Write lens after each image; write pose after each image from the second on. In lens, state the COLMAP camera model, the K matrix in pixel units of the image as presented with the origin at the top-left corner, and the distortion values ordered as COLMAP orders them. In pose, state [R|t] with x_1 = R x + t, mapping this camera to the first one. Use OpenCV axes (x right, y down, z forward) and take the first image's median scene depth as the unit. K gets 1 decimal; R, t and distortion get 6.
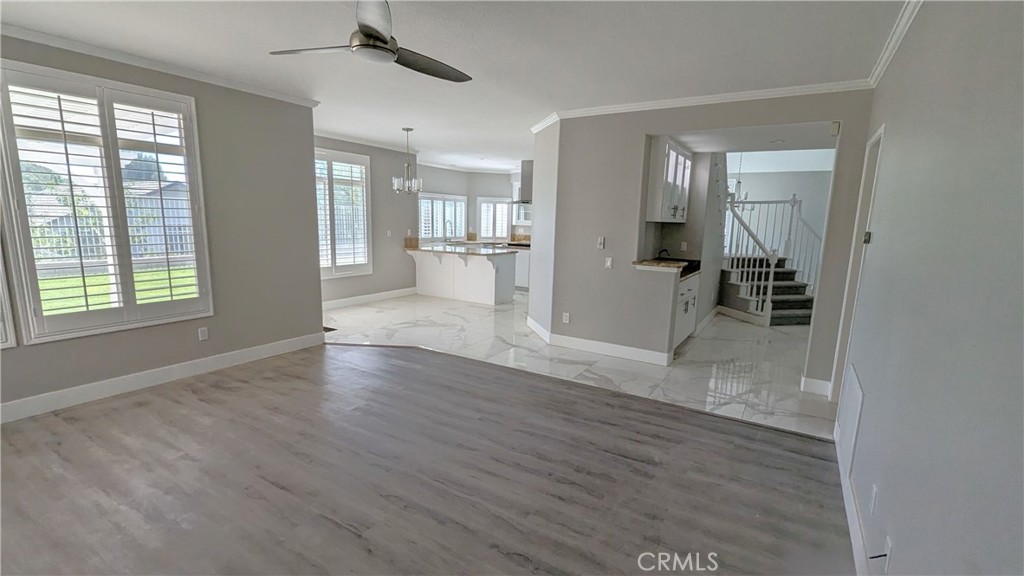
lens RADIAL K [[459.0, 0, 510.6], [0, 459.0, 303.1], [0, 0, 1]] dist [0.002155, 0.000299]
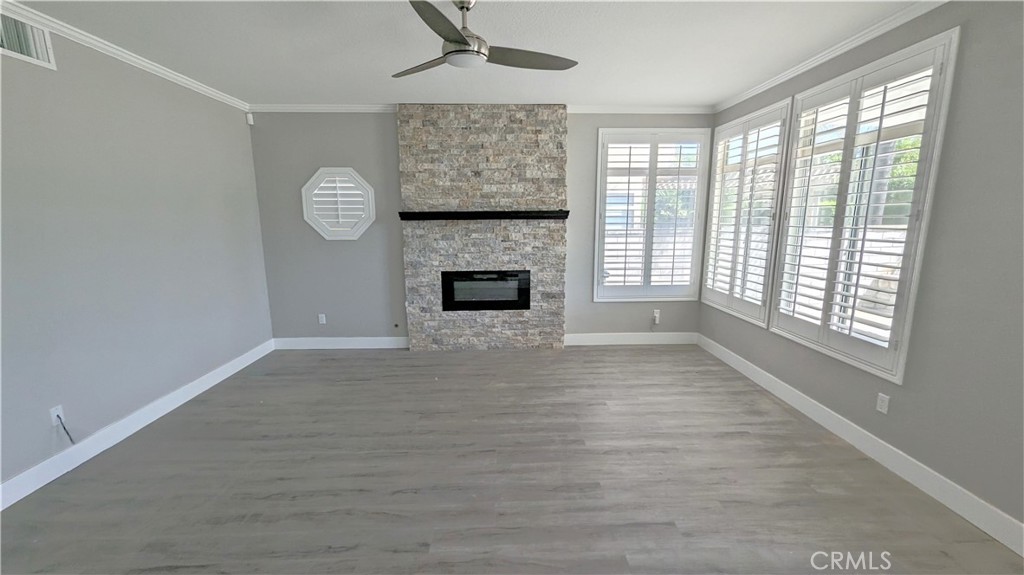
lens RADIAL K [[424.2, 0, 516.4], [0, 424.2, 294.5], [0, 0, 1]] dist [-0.001679, -0.000342]
pose [[-0.827708, 0.079073, -0.555560, 0.072677], [-0.121649, 0.941196, 0.315202, -0.153558], [0.547815, 0.328479, -0.769416, 0.825103]]
